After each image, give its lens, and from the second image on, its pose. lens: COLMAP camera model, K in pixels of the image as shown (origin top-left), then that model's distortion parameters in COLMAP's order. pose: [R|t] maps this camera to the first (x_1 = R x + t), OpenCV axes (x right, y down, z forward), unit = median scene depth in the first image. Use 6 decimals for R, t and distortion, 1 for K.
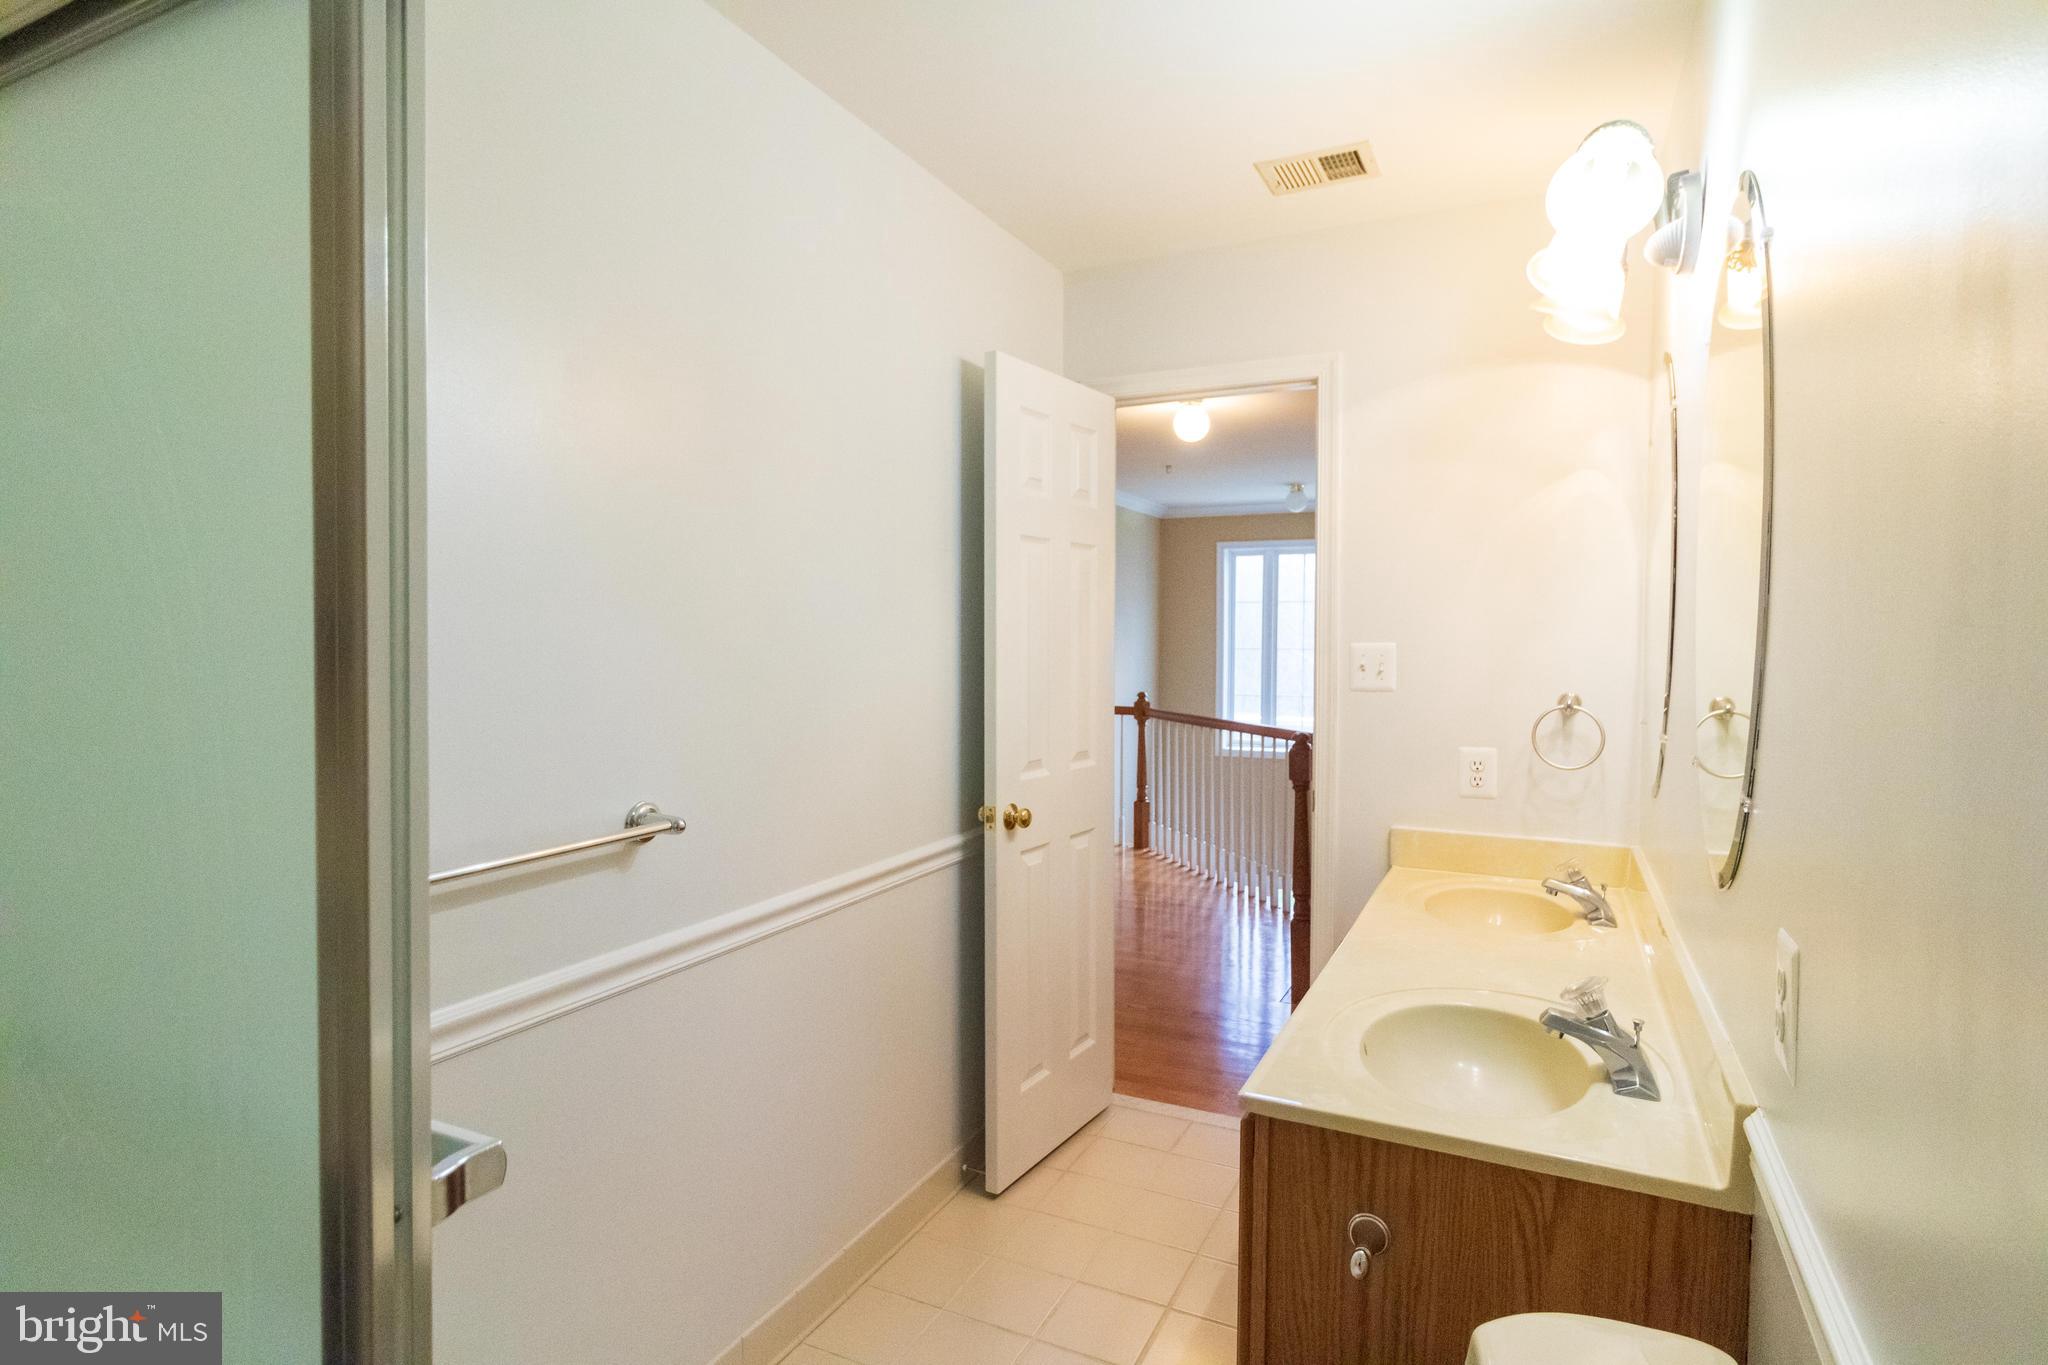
lens RADIAL K [[1055.0, 0, 1024.9], [0, 1055.0, 661.7], [0, 0, 1]] dist [-0.006409, 0.000128]
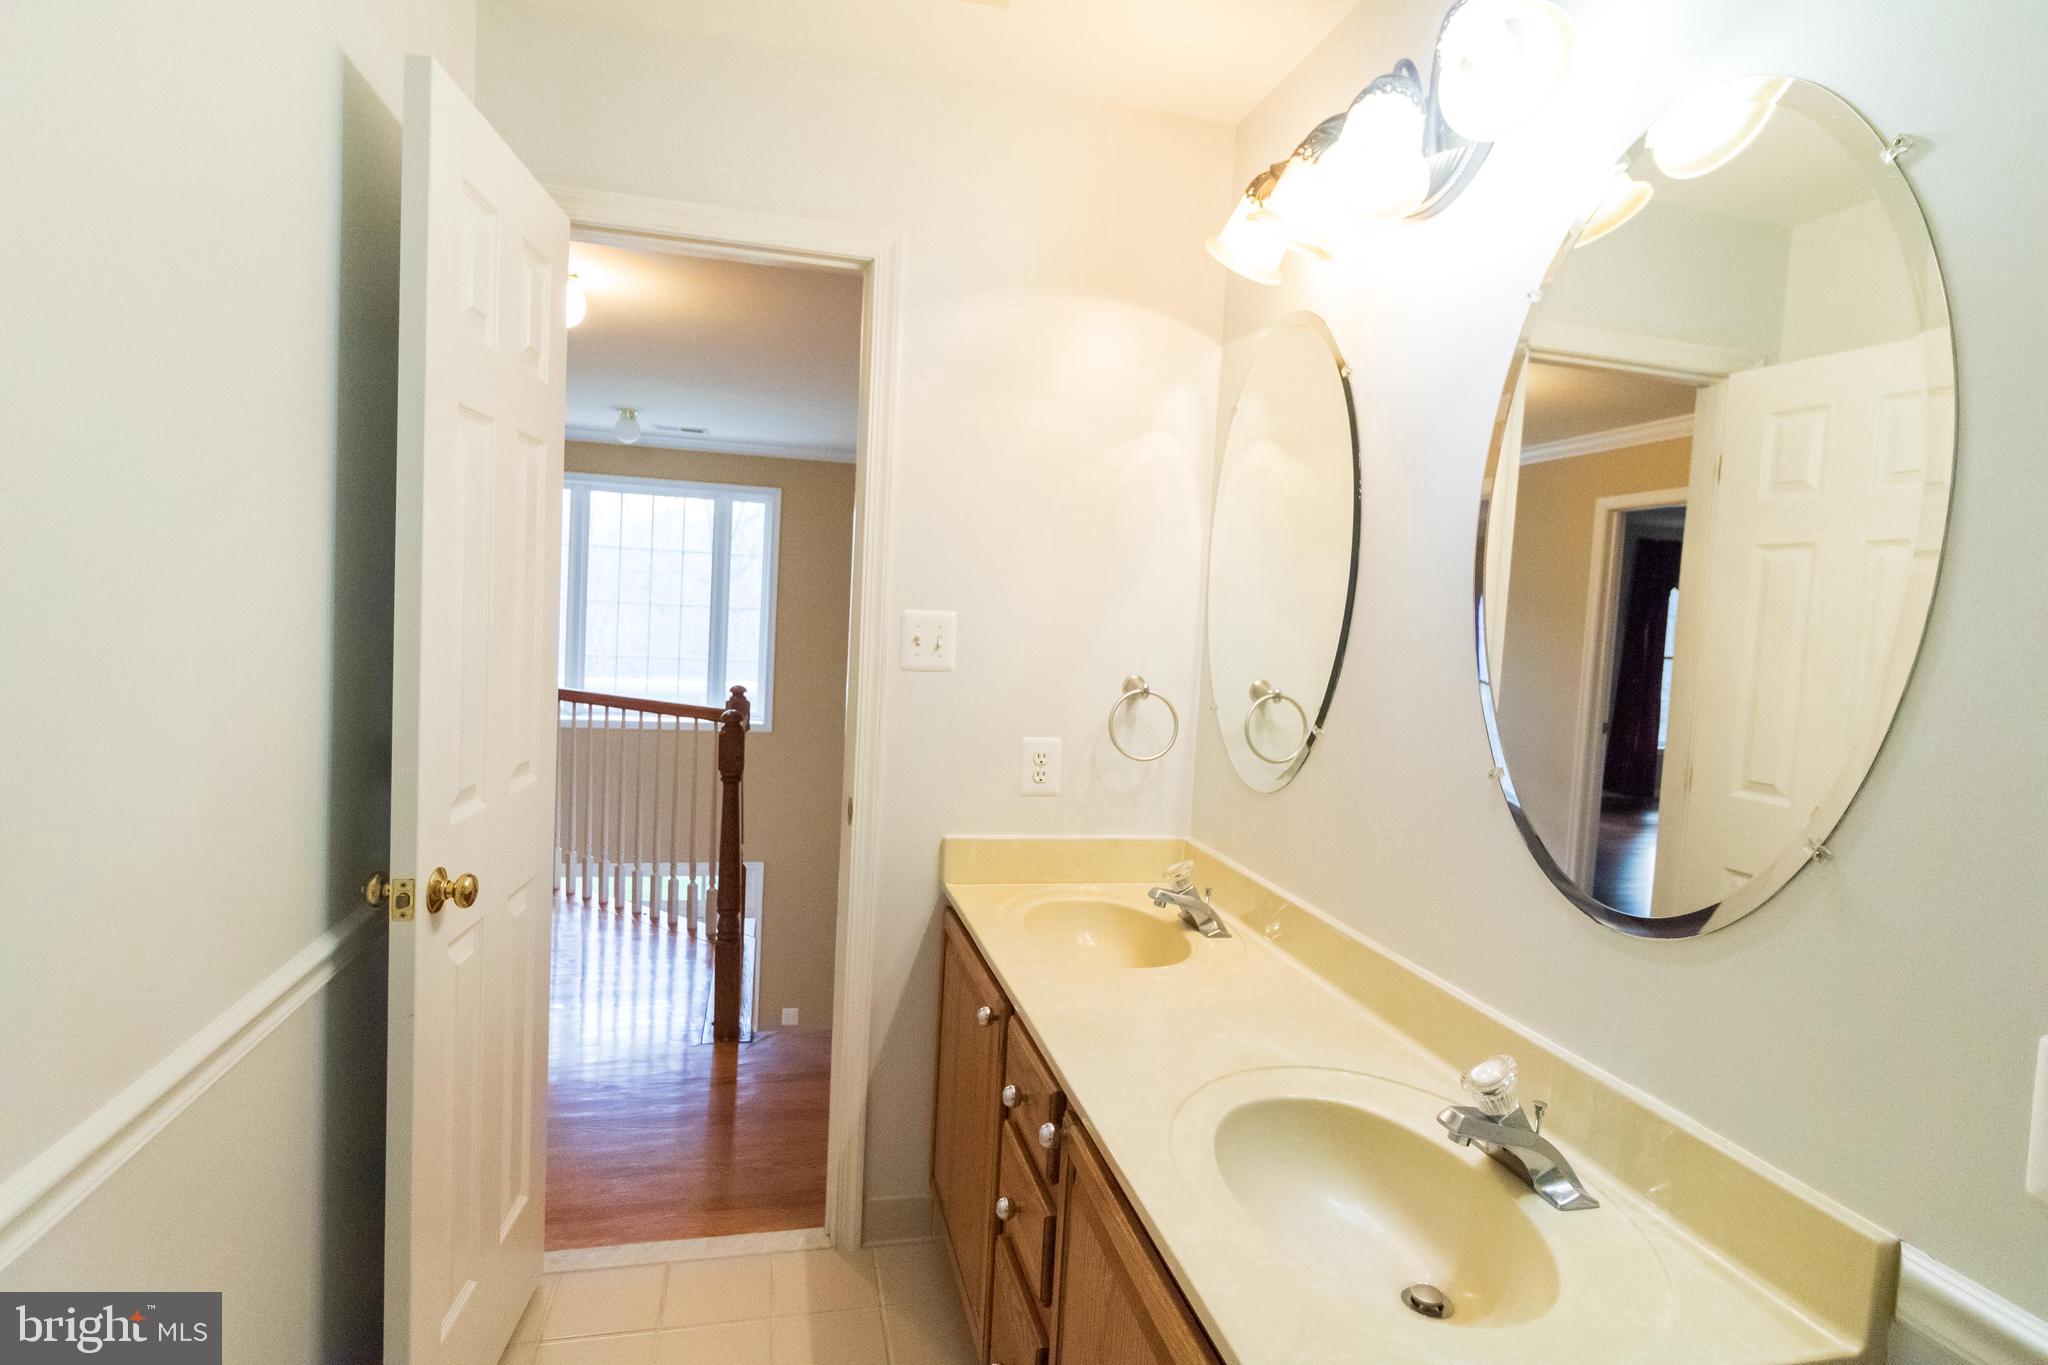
lens RADIAL K [[1055.0, 0, 1024.9], [0, 1055.0, 661.7], [0, 0, 1]] dist [-0.006409, 0.000128]
pose [[0.764116, 0.004583, 0.645063, -0.133602], [-0.034201, 0.998856, 0.033417, -0.008458], [-0.644172, -0.047597, 0.763398, 0.341123]]
